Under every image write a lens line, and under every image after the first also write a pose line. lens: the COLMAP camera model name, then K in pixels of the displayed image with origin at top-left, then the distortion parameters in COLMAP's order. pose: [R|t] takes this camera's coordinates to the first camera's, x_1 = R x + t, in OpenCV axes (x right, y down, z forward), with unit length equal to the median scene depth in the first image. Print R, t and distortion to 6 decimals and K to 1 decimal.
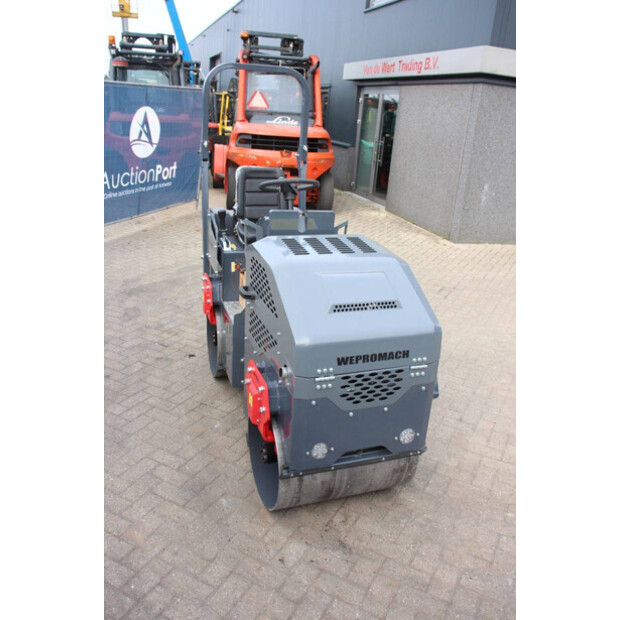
lens RADIAL K [[561.3, 0, 310.0], [0, 561.3, 310.0], [0, 0, 1]] dist [-0.147055, 0.170127]
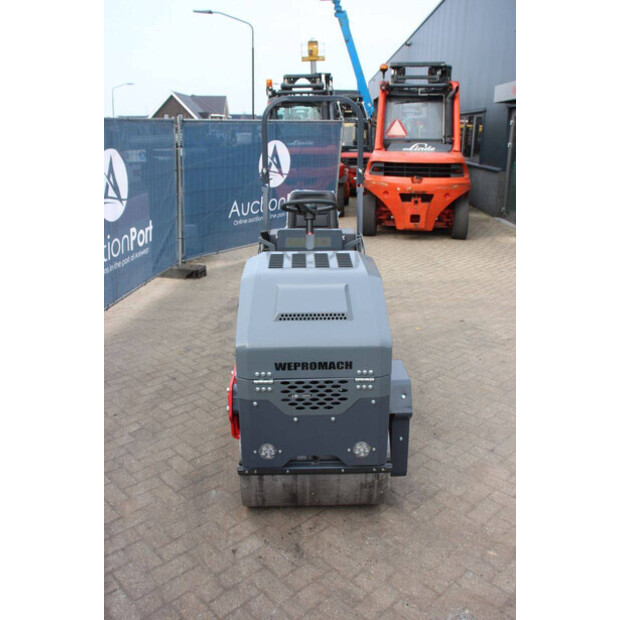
lens RADIAL K [[561.3, 0, 310.0], [0, 561.3, 310.0], [0, 0, 1]] dist [-0.147055, 0.170127]
pose [[0.943718, 0.033477, -0.329053, 0.422221], [-0.050435, 0.997795, -0.043135, 0.025451], [0.326883, 0.057303, 0.943326, 0.011826]]
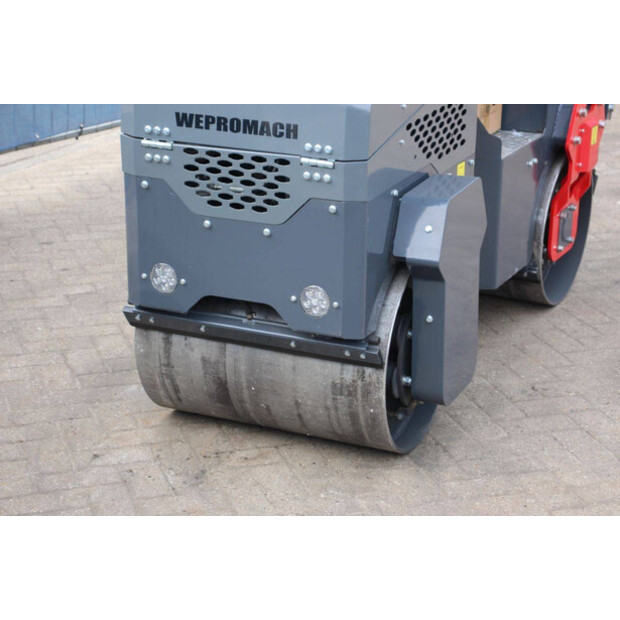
lens RADIAL K [[1475.7, 0, 310.0], [0, 1475.7, 310.0], [0, 0, 1]] dist [0.443081, 0.289701]
pose [[0.713237, 0.174356, -0.678891, 1.197787], [-0.210271, 0.977181, 0.030056, 0.200013], [0.668640, 0.121314, 0.733624, -0.068420]]
